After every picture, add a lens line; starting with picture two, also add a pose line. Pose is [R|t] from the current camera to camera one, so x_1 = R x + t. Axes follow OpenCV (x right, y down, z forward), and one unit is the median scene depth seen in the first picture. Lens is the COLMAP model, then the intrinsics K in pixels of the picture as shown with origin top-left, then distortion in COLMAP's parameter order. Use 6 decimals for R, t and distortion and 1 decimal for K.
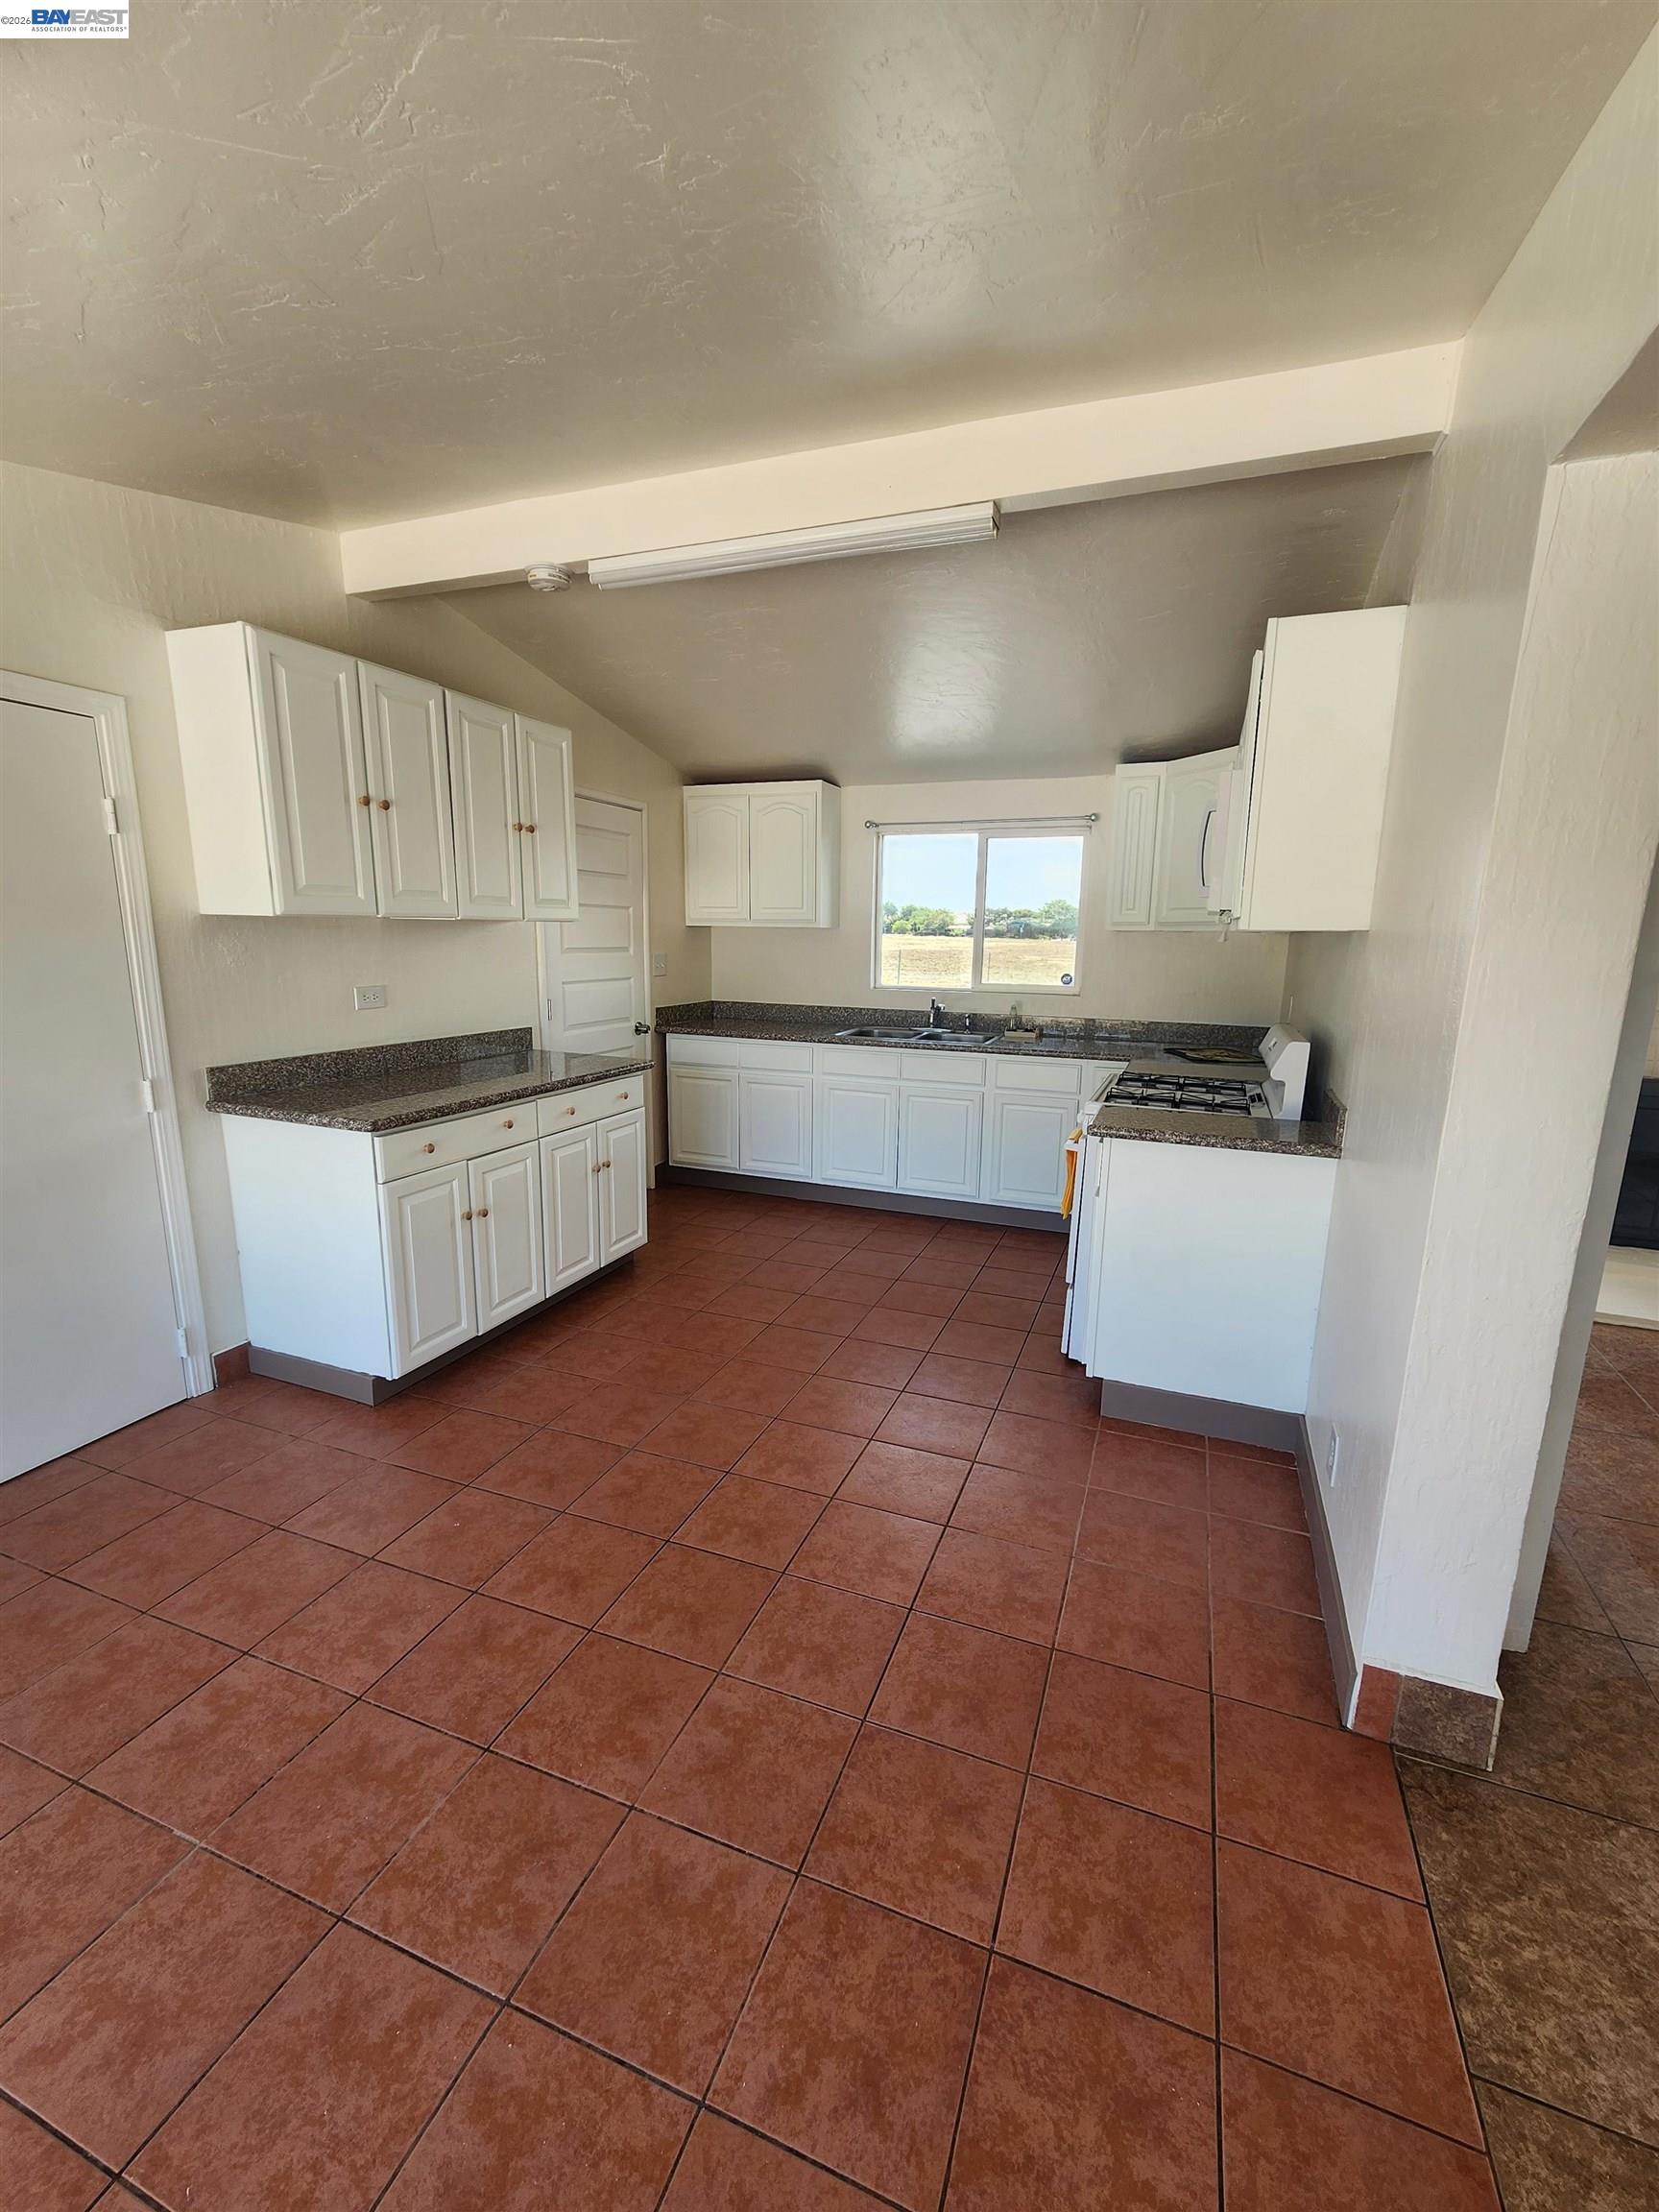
lens RADIAL K [[911.1, 0, 843.8], [0, 911.1, 1114.5], [0, 0, 1]] dist [-0.003594, 0.002627]
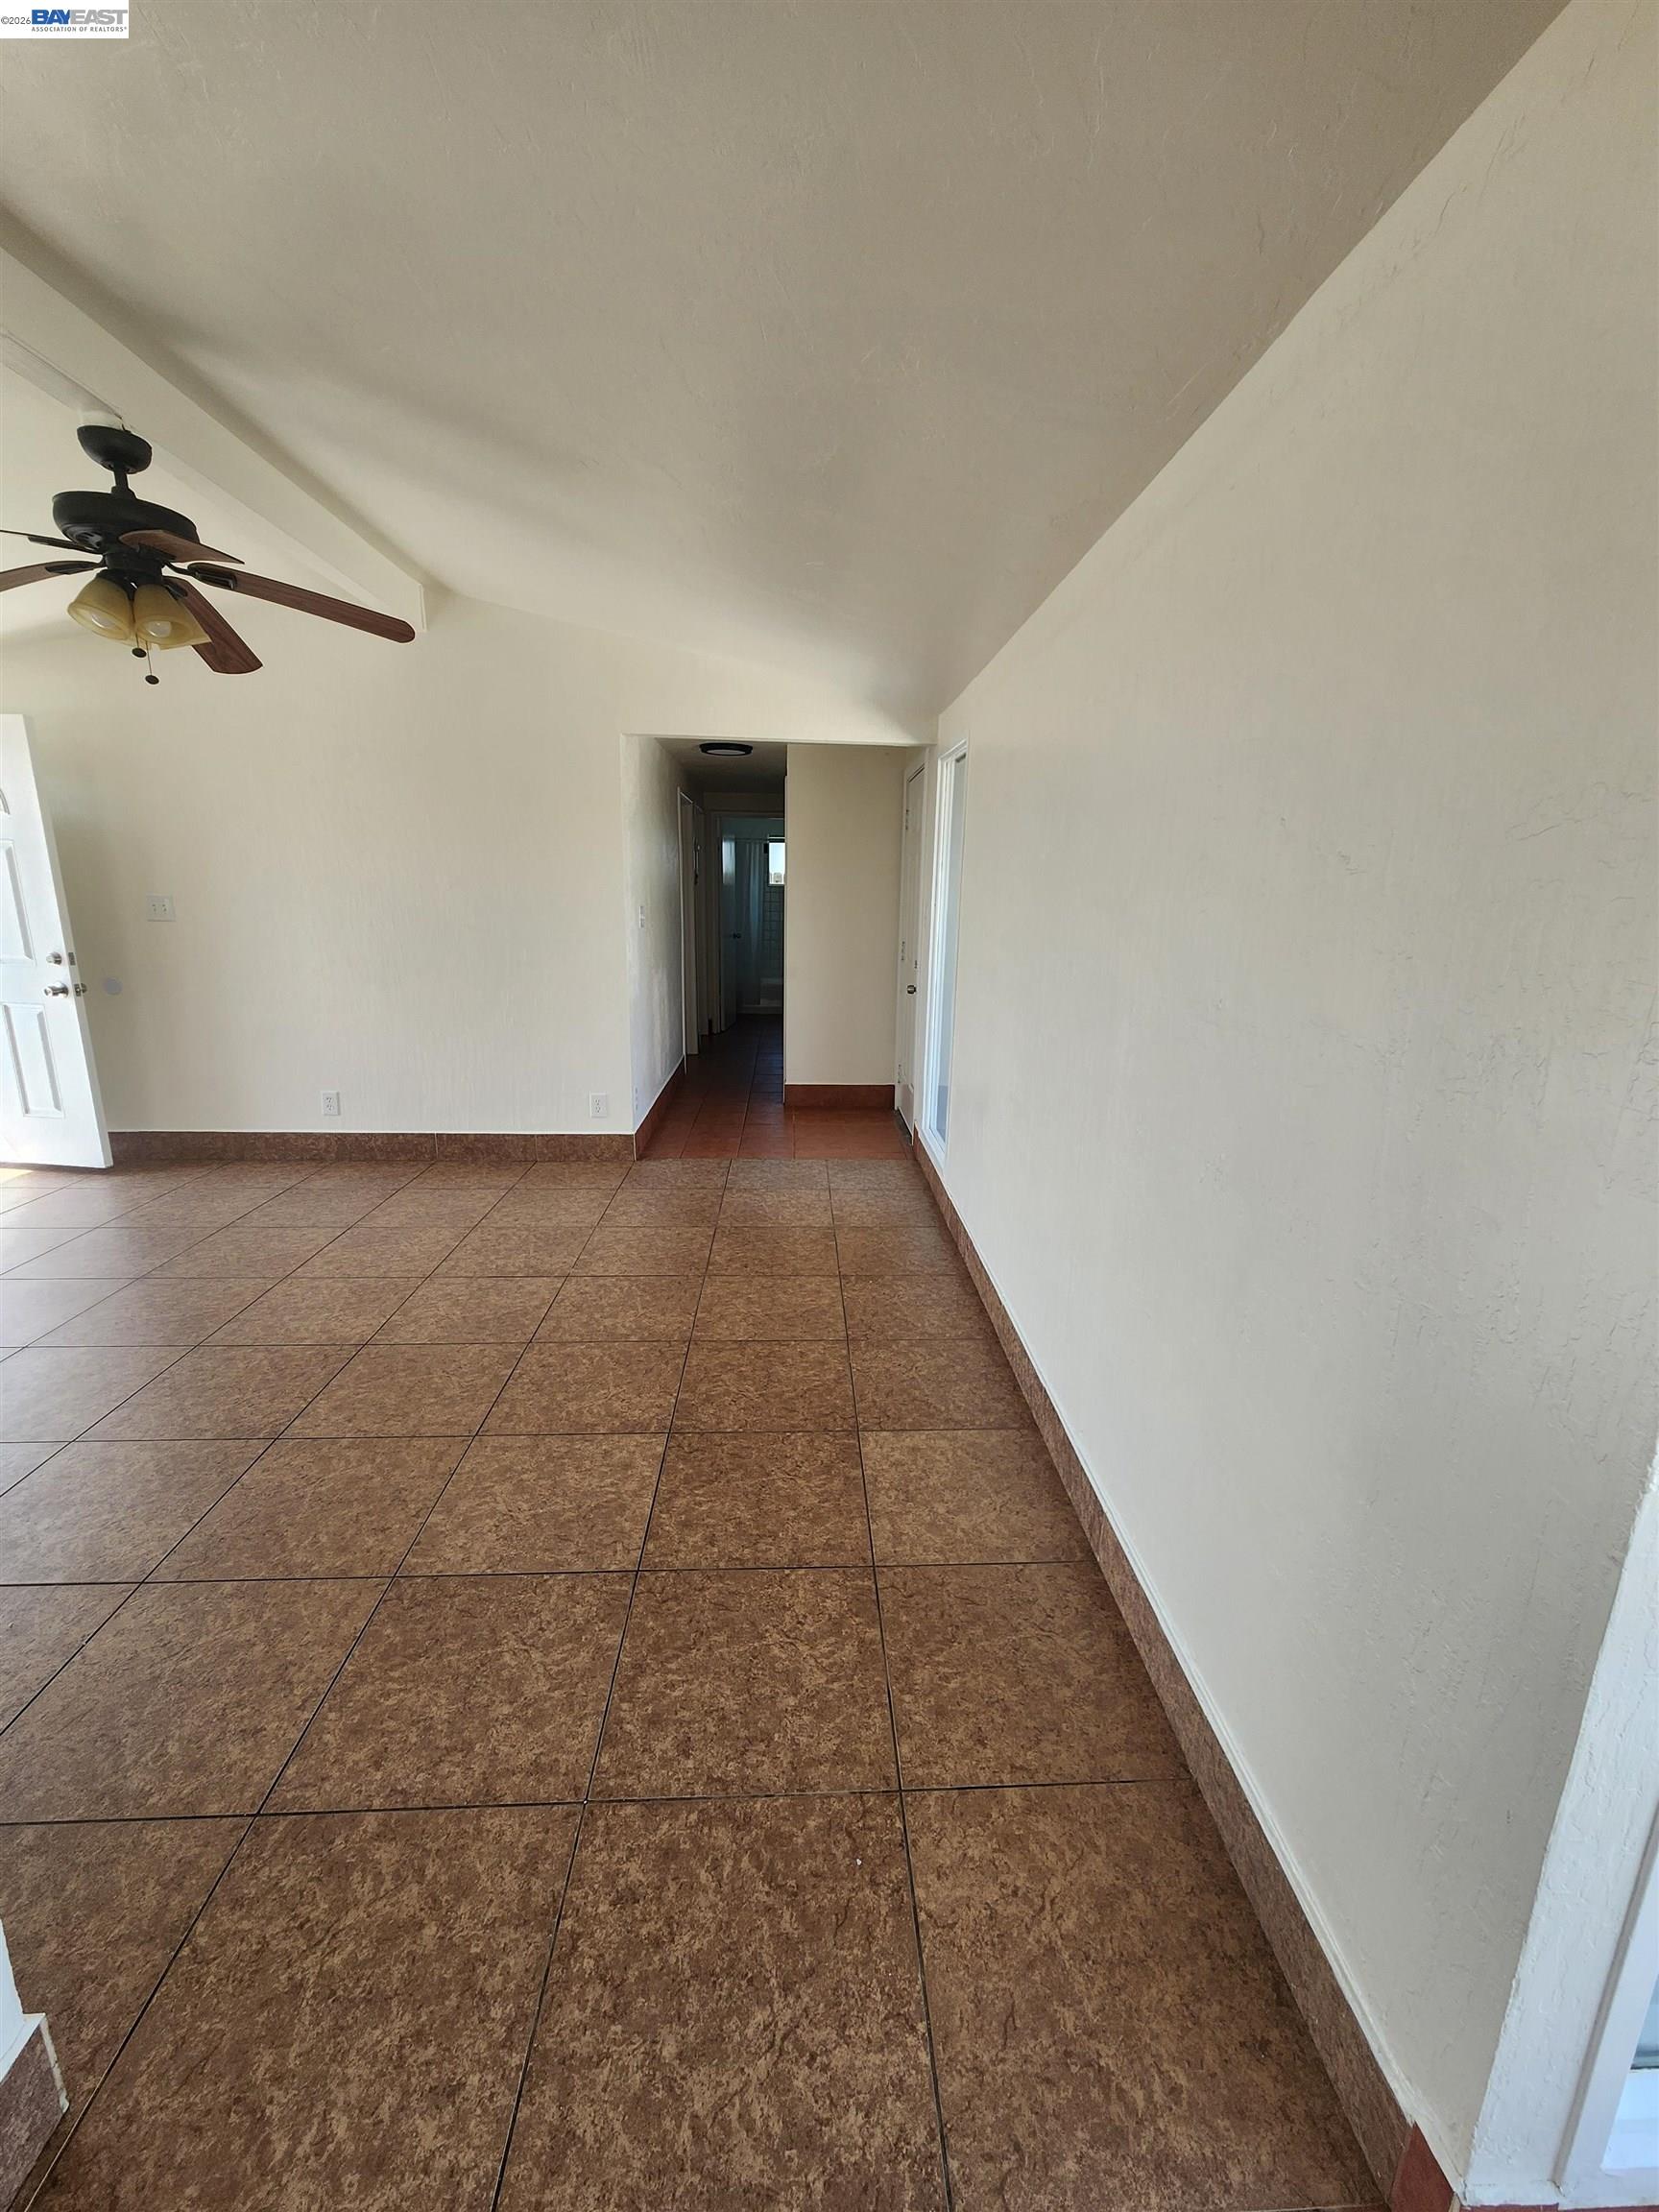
lens RADIAL K [[911.1, 0, 840.5], [0, 911.1, 1105.9], [0, 0, 1]] dist [-0.003594, 0.002627]
pose [[-0.406569, -0.235025, 0.882873, 0.032981], [0.154327, 0.934793, 0.319915, -0.056122], [-0.900491, 0.266319, -0.343787, 0.302141]]
